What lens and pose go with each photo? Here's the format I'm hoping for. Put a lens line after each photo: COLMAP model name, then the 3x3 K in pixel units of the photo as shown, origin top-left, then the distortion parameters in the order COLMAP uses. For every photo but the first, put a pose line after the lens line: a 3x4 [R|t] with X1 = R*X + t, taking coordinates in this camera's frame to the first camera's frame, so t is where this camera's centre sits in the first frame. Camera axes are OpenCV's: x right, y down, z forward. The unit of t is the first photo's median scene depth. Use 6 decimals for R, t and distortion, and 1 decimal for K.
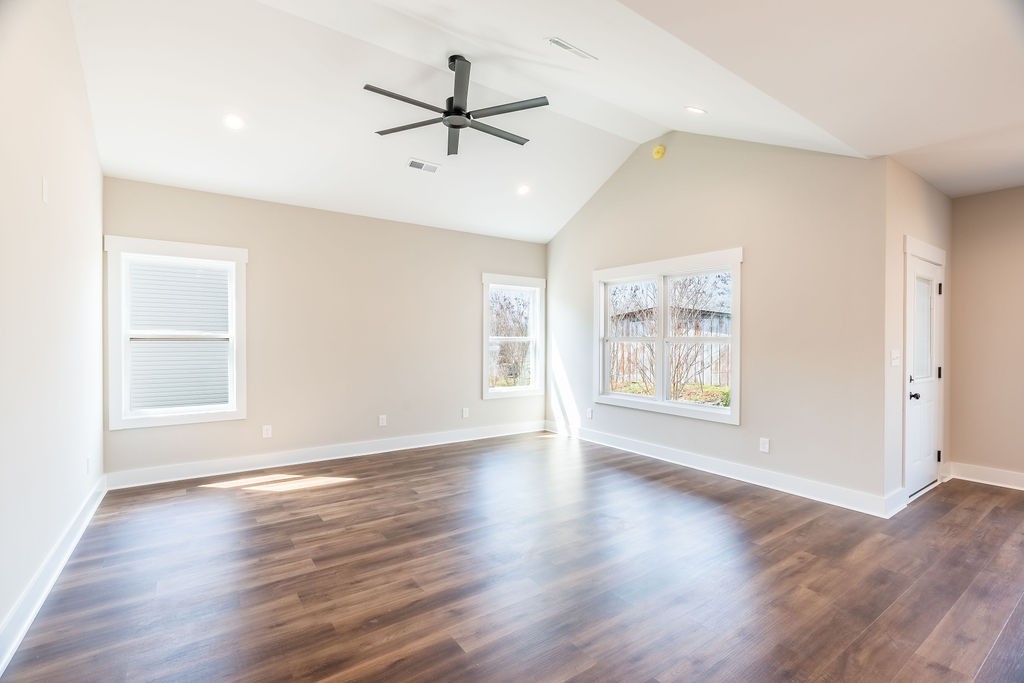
lens RADIAL K [[459.1, 0, 510.9], [0, 459.1, 342.0], [0, 0, 1]] dist [-0.004116, 0.000884]
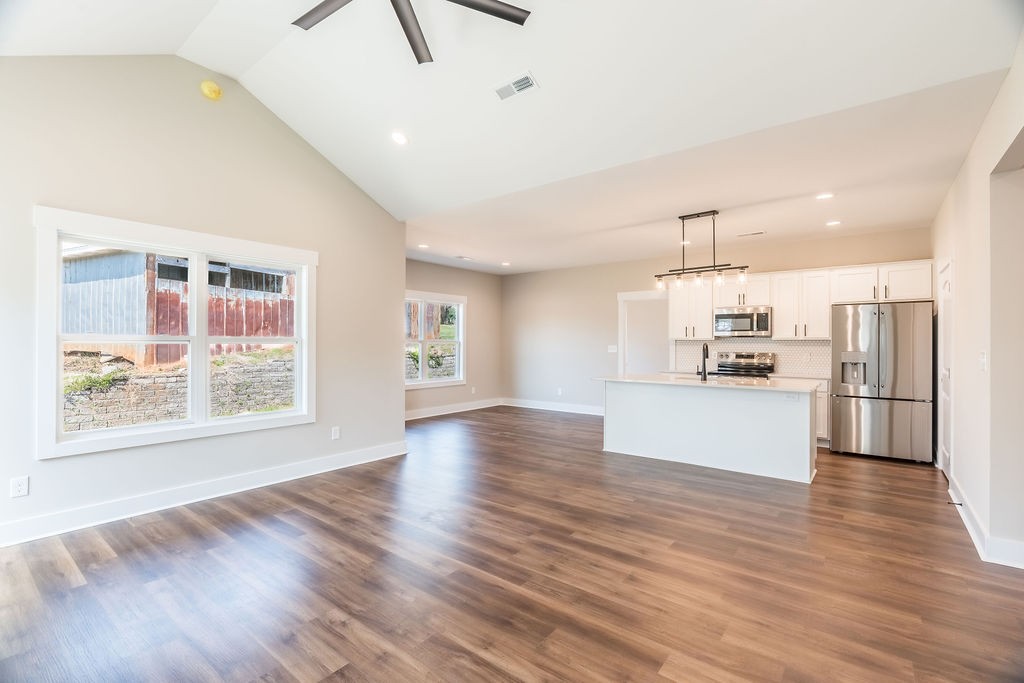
lens RADIAL K [[459.1, 0, 510.9], [0, 459.1, 342.0], [0, 0, 1]] dist [-0.004116, 0.000884]
pose [[-0.285728, -0.004877, 0.958298, -0.614459], [0.000882, 0.999985, 0.005352, -0.005450], [-0.958310, 0.002375, -0.285720, 0.849170]]
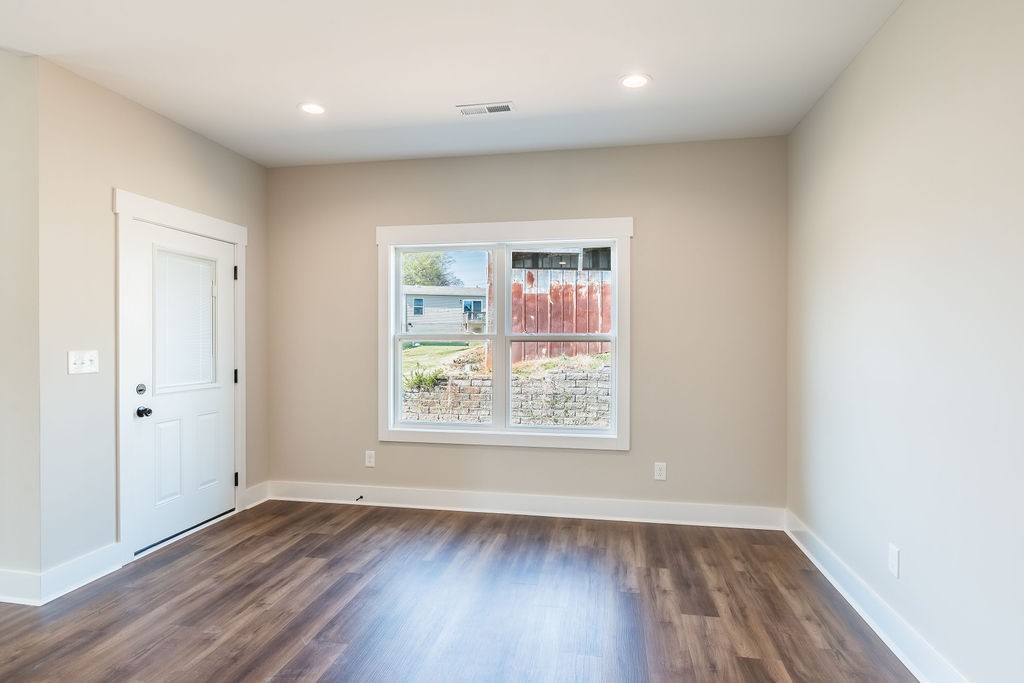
lens RADIAL K [[547.7, 0, 512.0], [0, 547.7, 341.5], [0, 0, 1]] dist [0.000278, 0.000408]
pose [[0.709449, -0.006567, 0.704726, 0.580994], [0.004301, 0.999978, 0.004988, 0.002728], [-0.704743, -0.000508, 0.709462, -0.031564]]
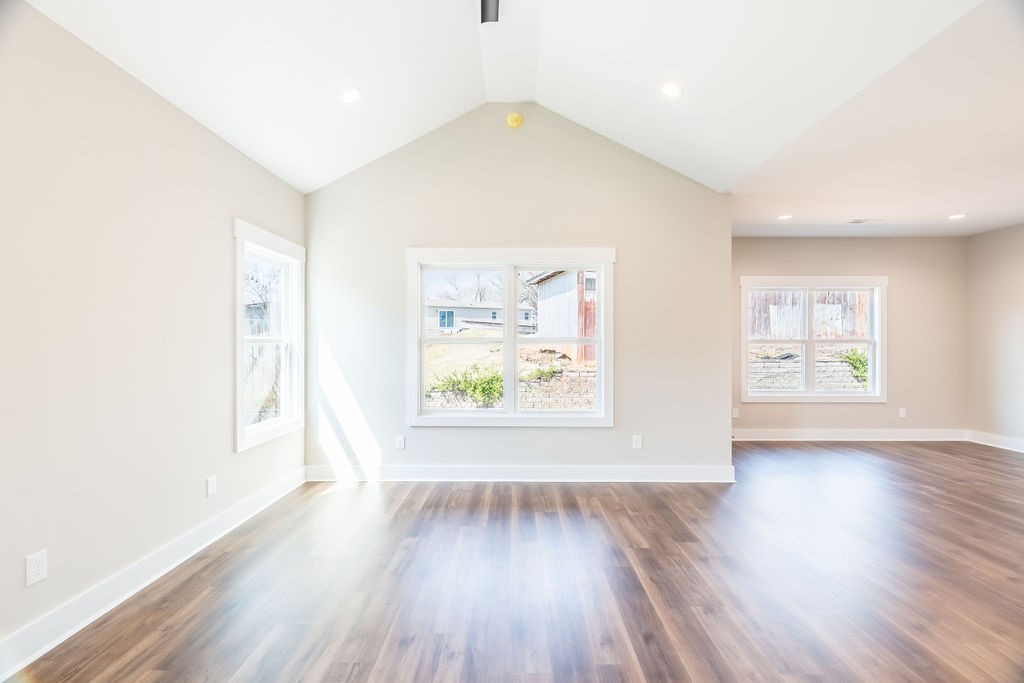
lens RADIAL K [[459.1, 0, 510.9], [0, 459.1, 342.0], [0, 0, 1]] dist [-0.004116, 0.000884]
pose [[0.582460, -0.004691, 0.812846, -0.426940], [0.007753, 0.999970, 0.000215, -0.003537], [-0.812822, 0.006177, 0.582479, 0.584883]]
